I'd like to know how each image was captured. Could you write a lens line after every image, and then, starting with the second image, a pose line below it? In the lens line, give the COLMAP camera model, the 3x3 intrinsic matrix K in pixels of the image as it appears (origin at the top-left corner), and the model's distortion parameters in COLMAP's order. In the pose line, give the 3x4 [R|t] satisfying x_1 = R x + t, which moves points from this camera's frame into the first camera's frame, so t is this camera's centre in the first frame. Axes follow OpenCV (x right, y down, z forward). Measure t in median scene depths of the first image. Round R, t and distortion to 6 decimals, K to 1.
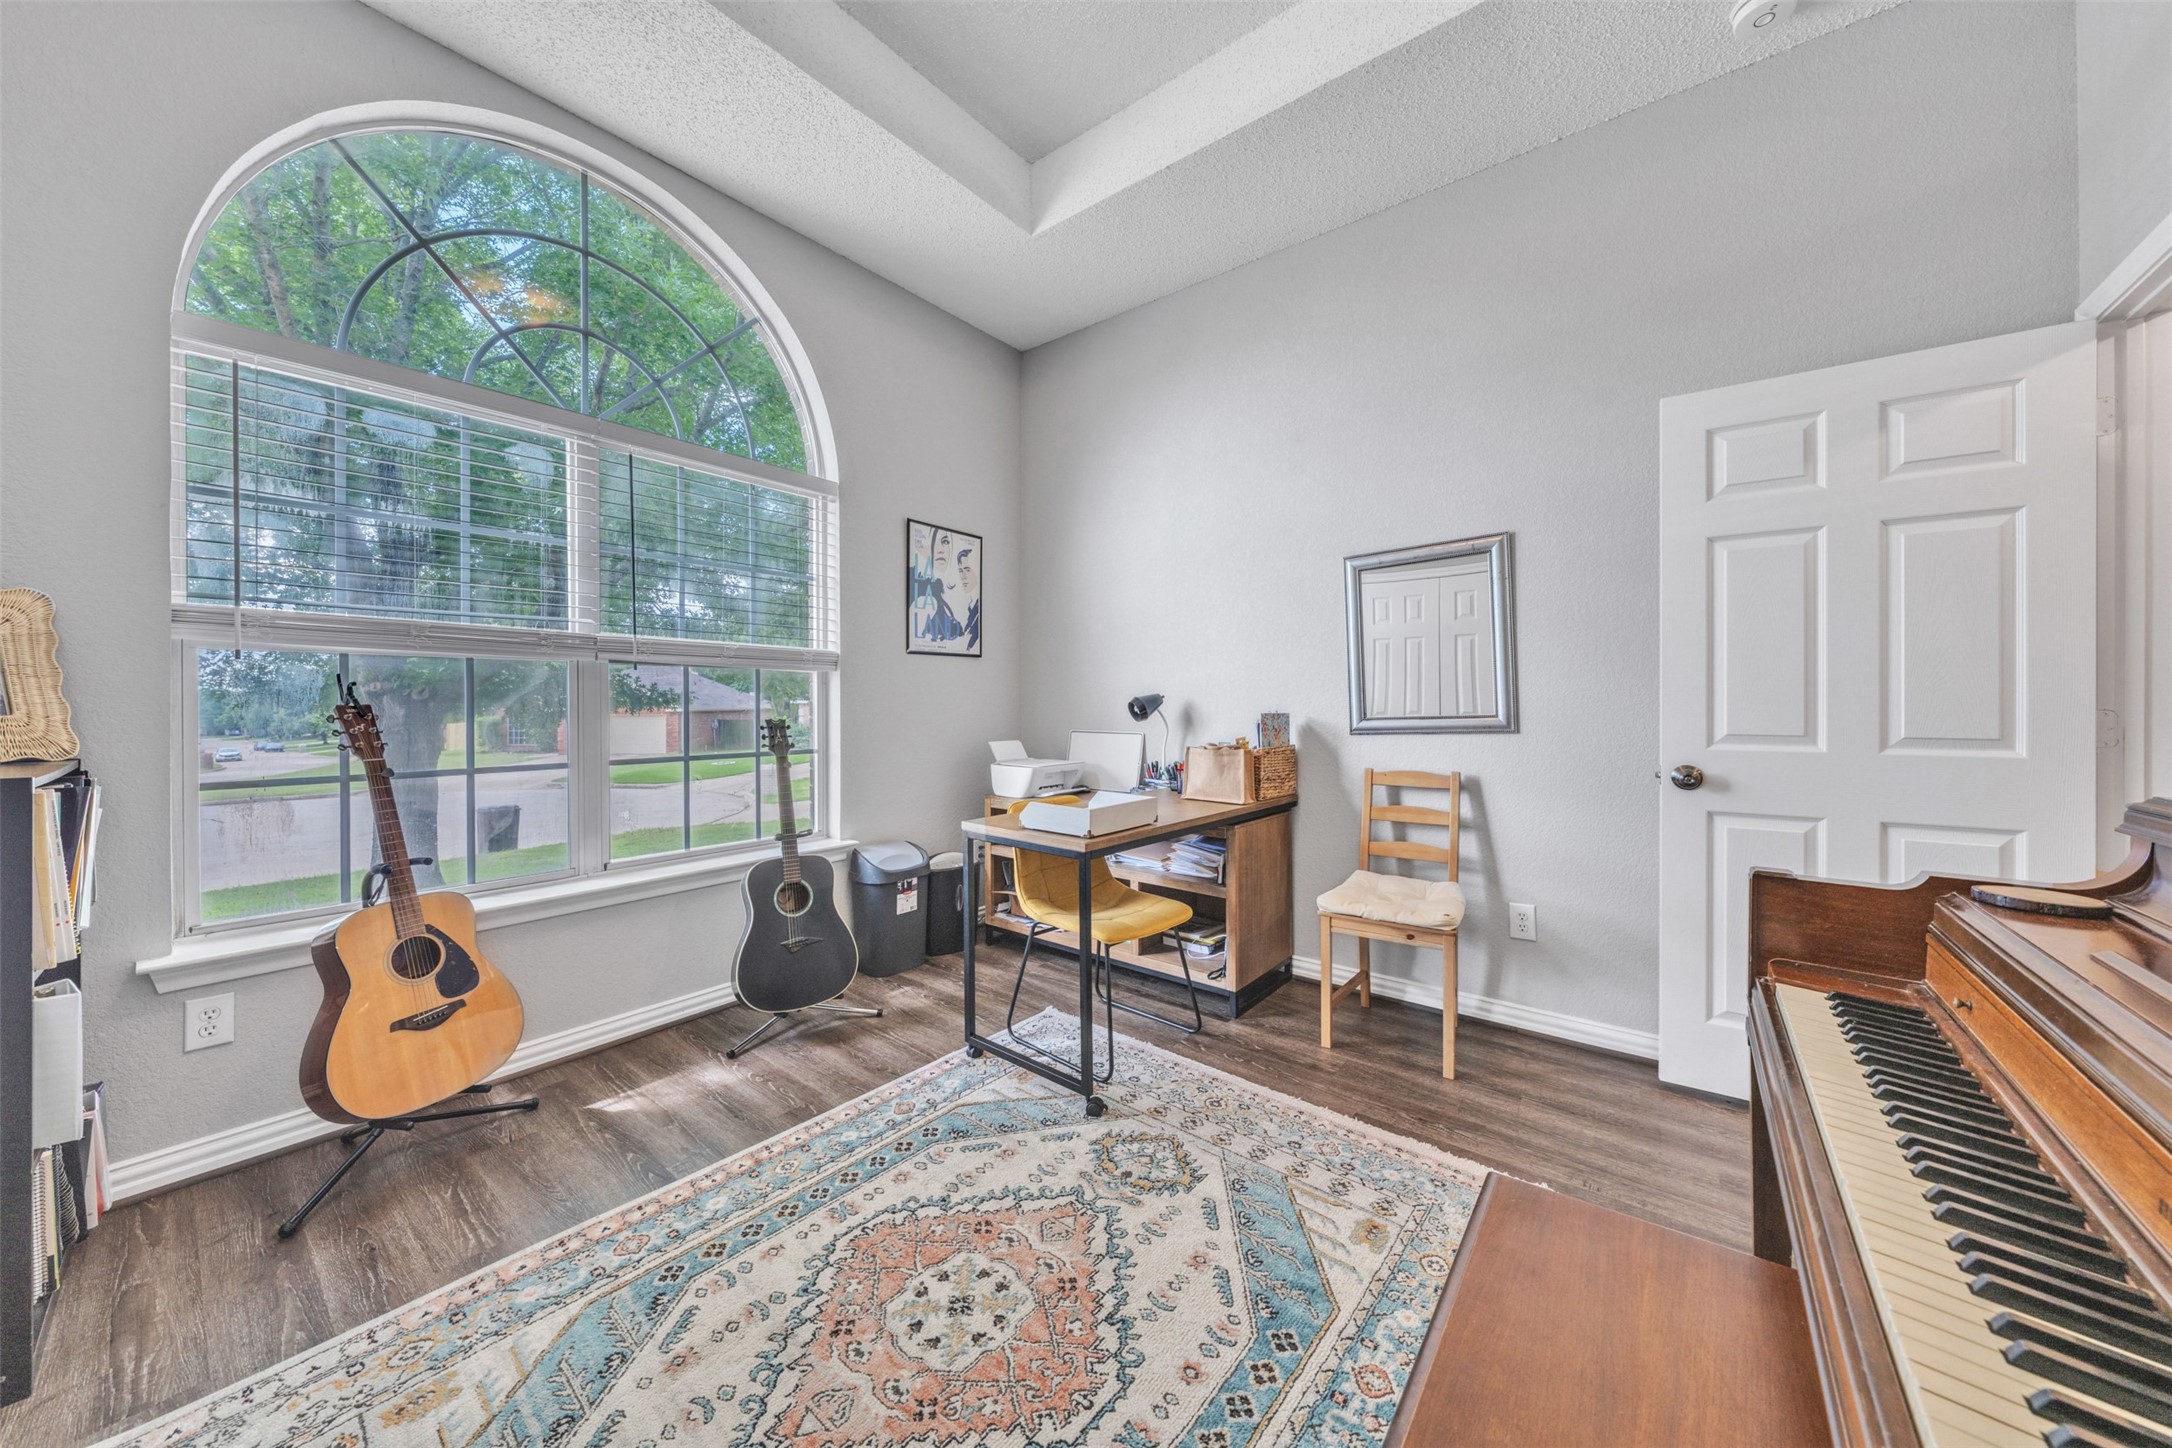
lens RADIAL K [[744.7, 0, 1084.4], [0, 744.7, 711.4], [0, 0, 1]] dist [-0.000499, -0.000037]
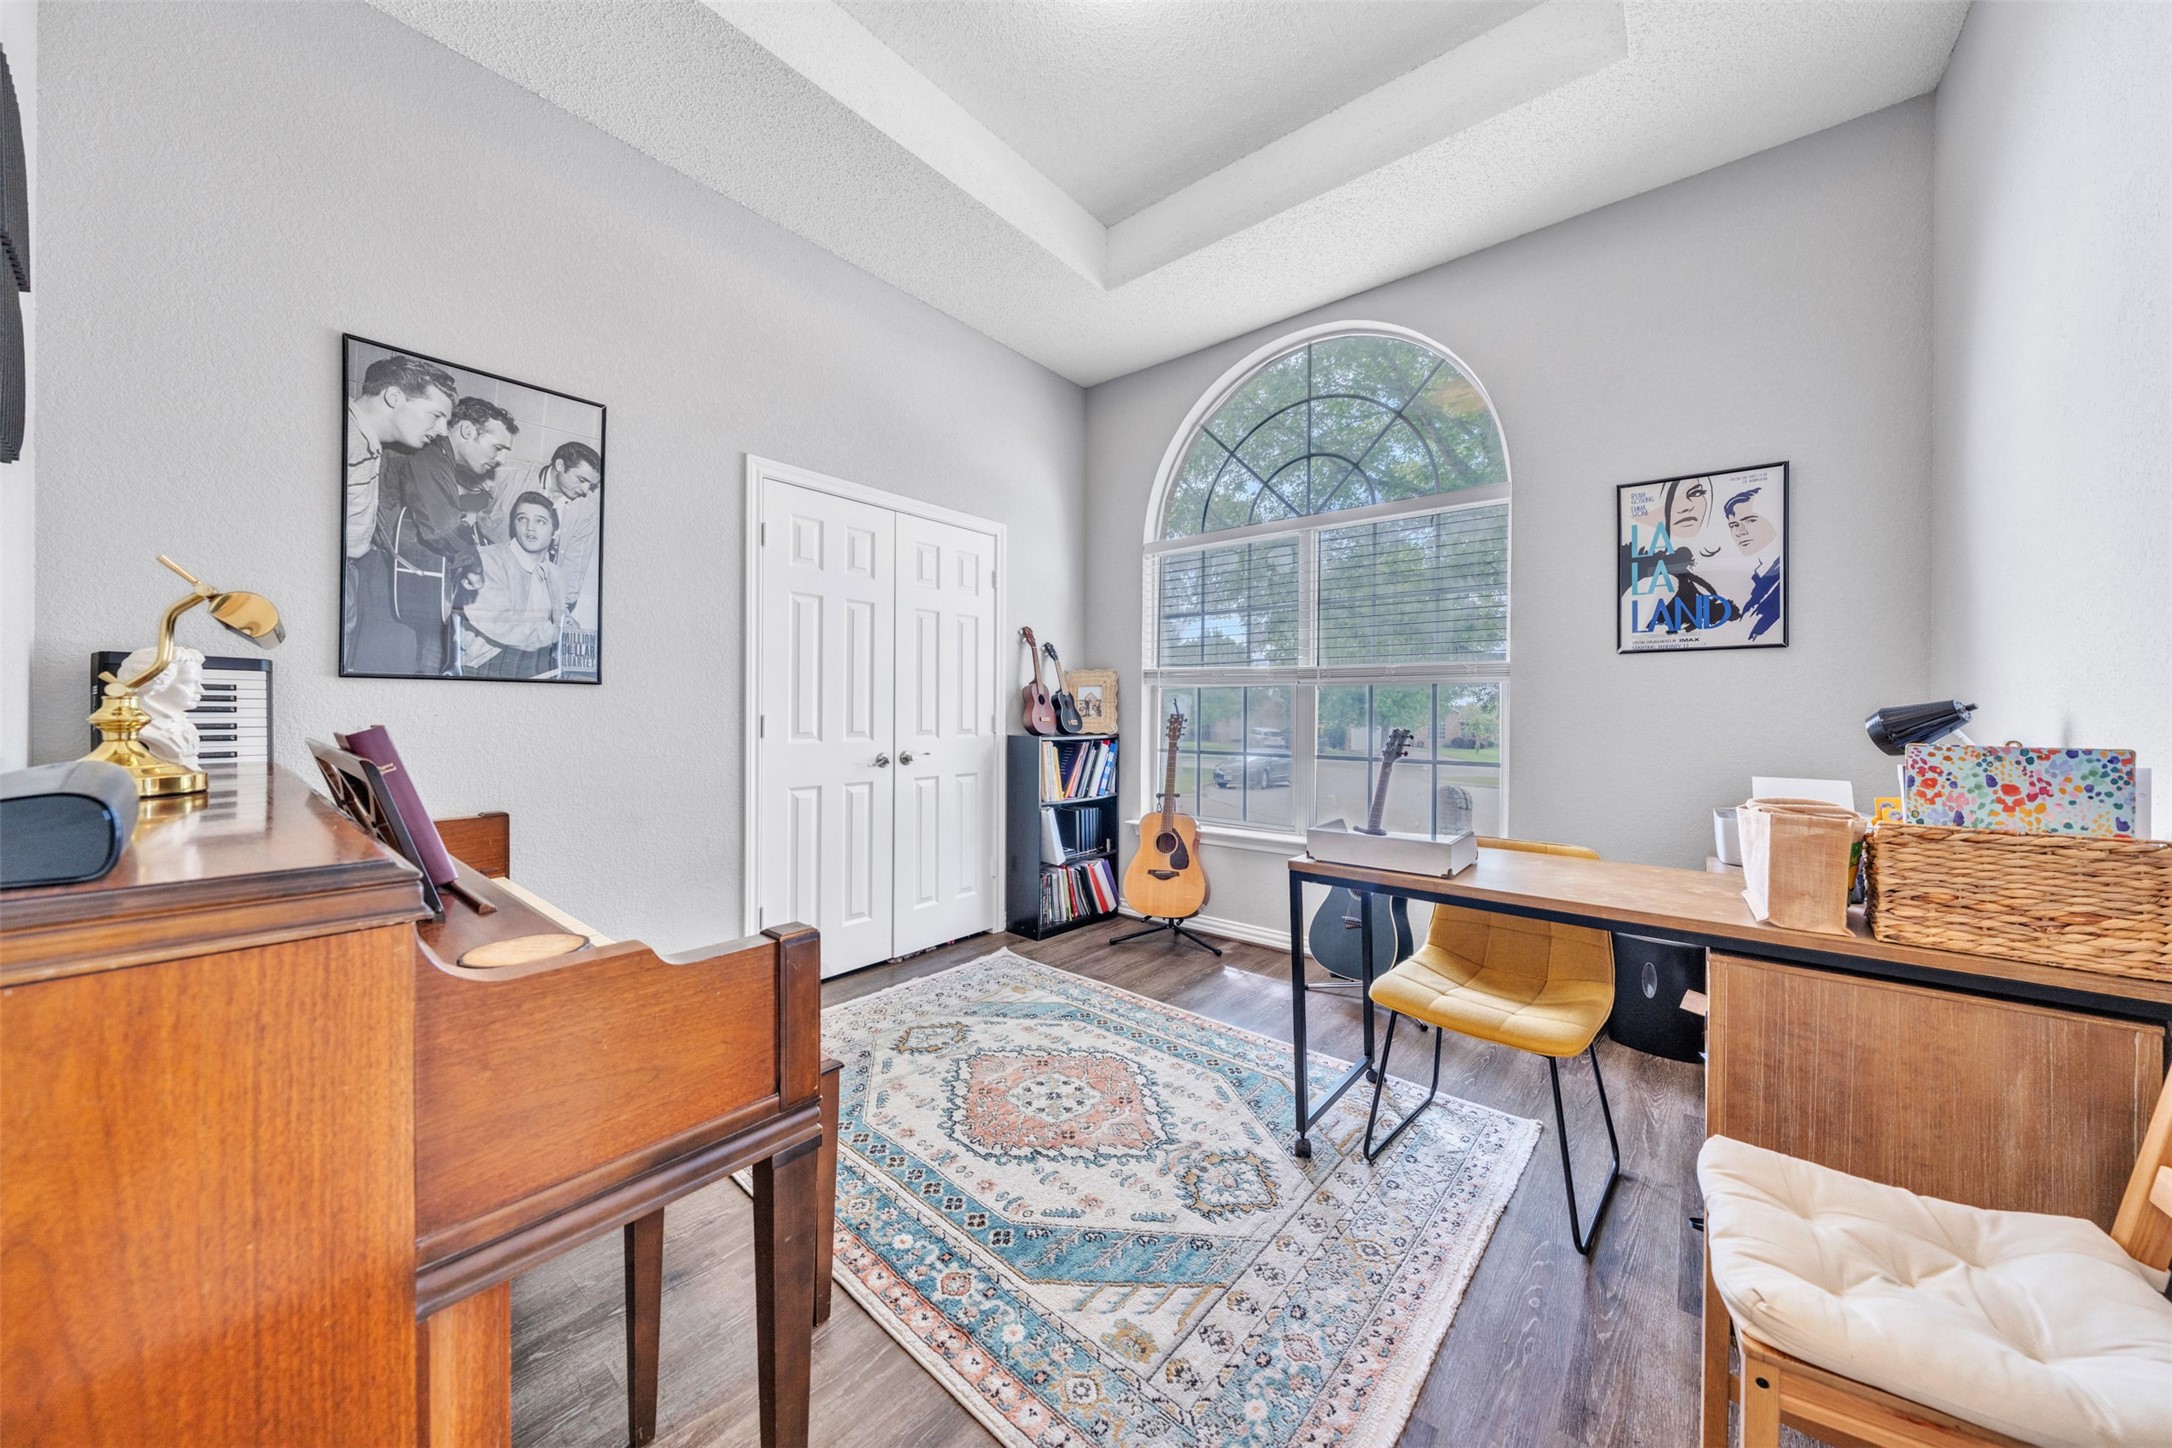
lens RADIAL K [[744.7, 0, 1086.0], [0, 744.7, 724.0], [0, 0, 1]] dist [-0.000462, -0.000040]
pose [[-0.019855, 0.016040, -0.999674, 1.092416], [-0.020389, 0.999657, 0.016445, -0.009216], [0.999595, 0.020709, -0.019521, 0.852723]]
